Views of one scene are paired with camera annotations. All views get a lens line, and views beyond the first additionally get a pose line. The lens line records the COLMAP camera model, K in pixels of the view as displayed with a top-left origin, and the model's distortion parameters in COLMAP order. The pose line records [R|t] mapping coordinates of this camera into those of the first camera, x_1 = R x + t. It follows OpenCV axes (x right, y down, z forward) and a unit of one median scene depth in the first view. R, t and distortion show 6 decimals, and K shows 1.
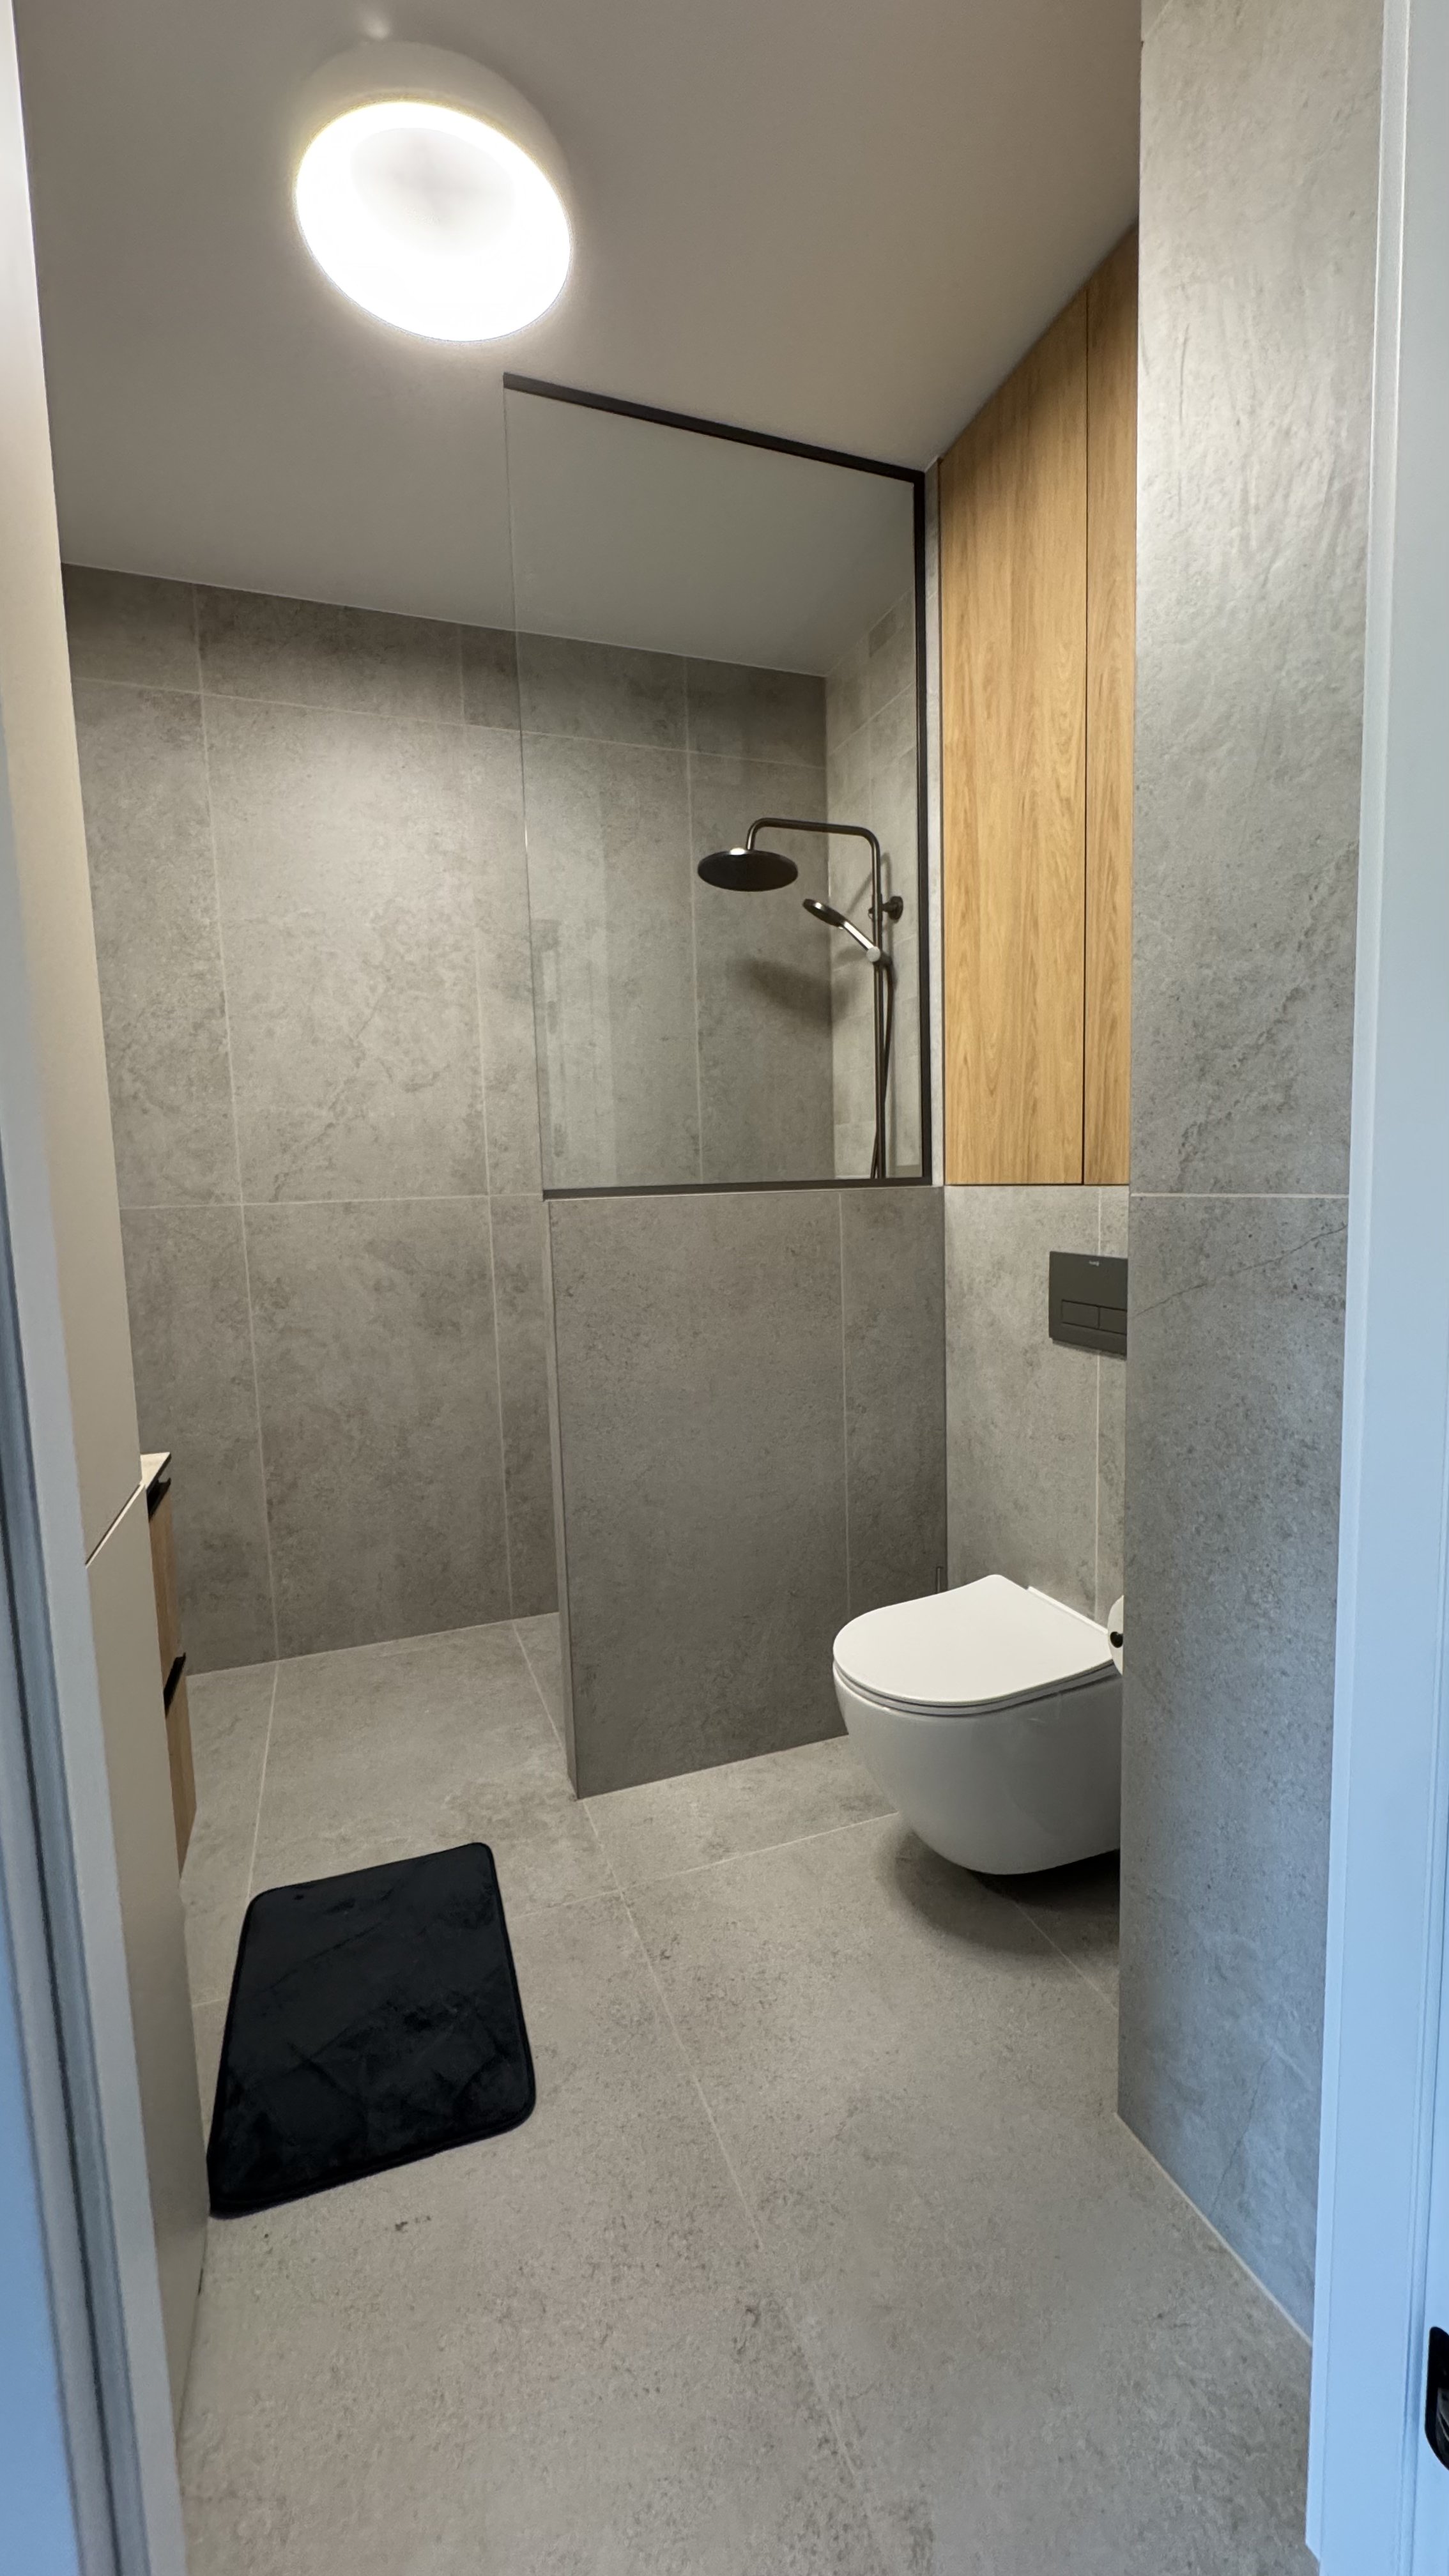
lens RADIAL K [[1031.5, 0, 729.2], [0, 1031.5, 1286.8], [0, 0, 1]] dist [-0.003698, 0.000785]
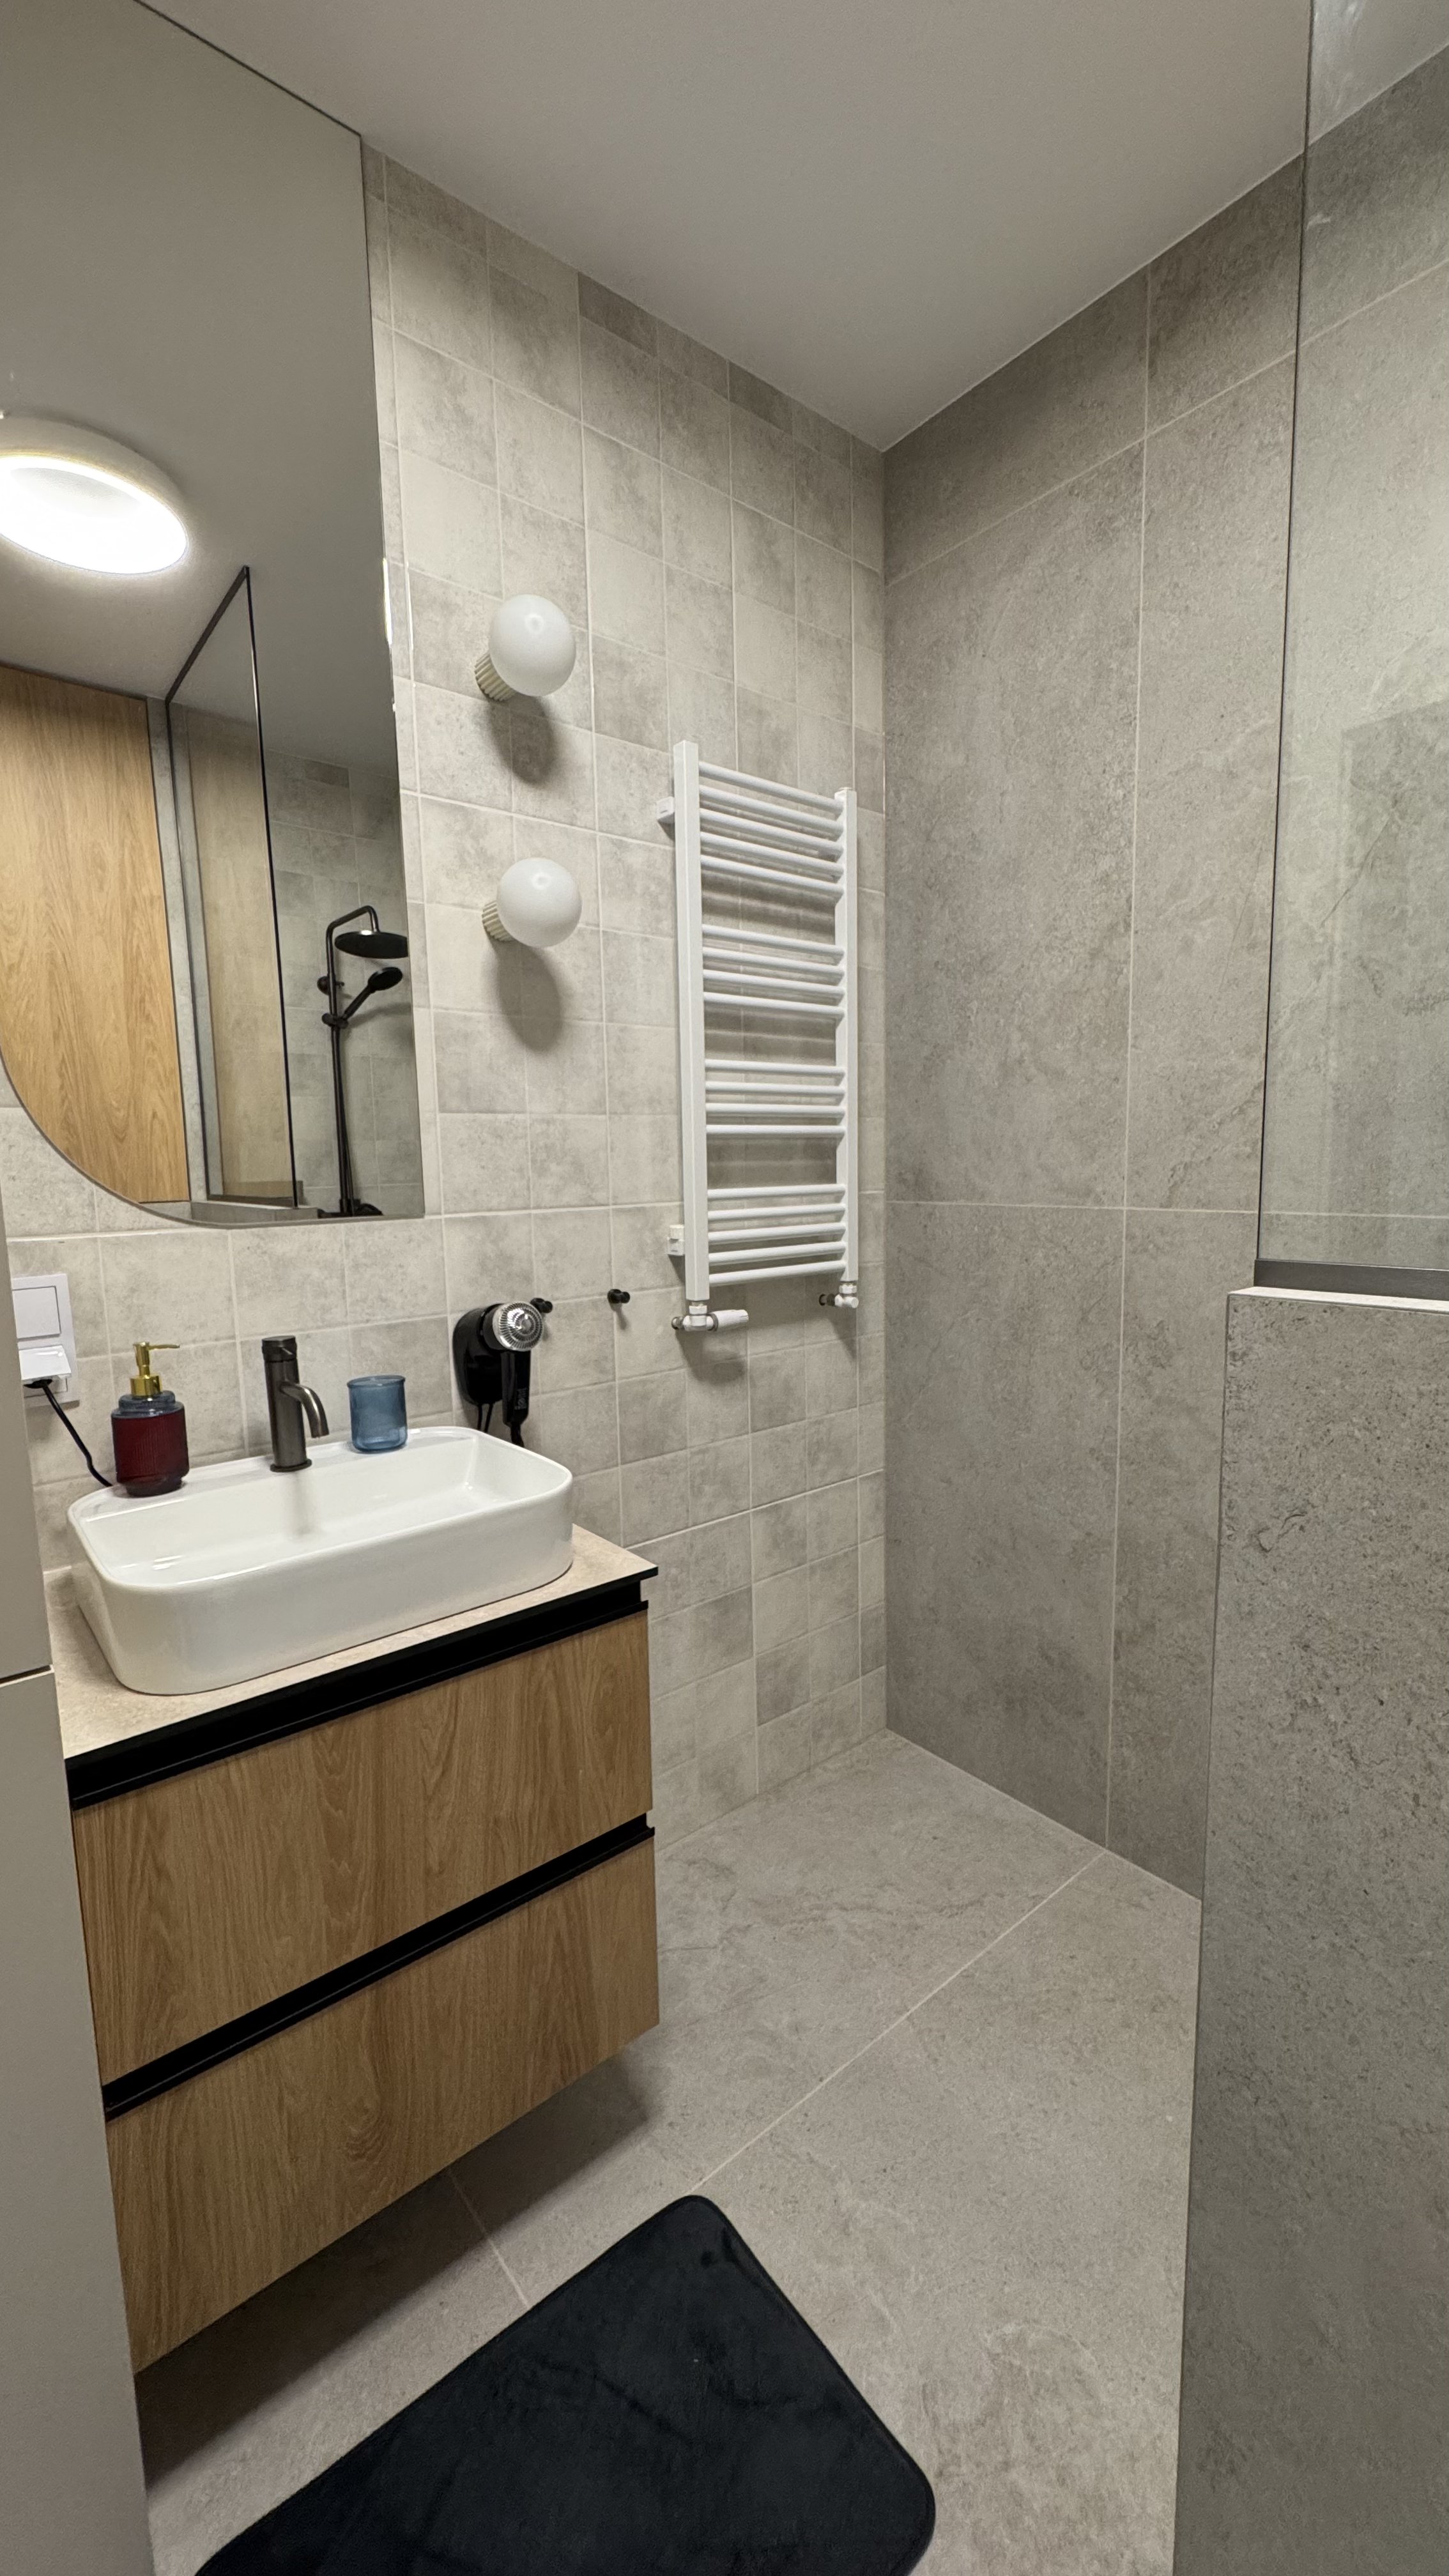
lens RADIAL K [[1031.5, 0, 729.2], [0, 1031.5, 1286.8], [0, 0, 1]] dist [-0.003698, 0.000785]
pose [[0.324301, 0.141610, -0.935294, 0.092281], [-0.088481, 0.988938, 0.119053, -0.087419], [0.941807, 0.044147, 0.333243, 0.528364]]
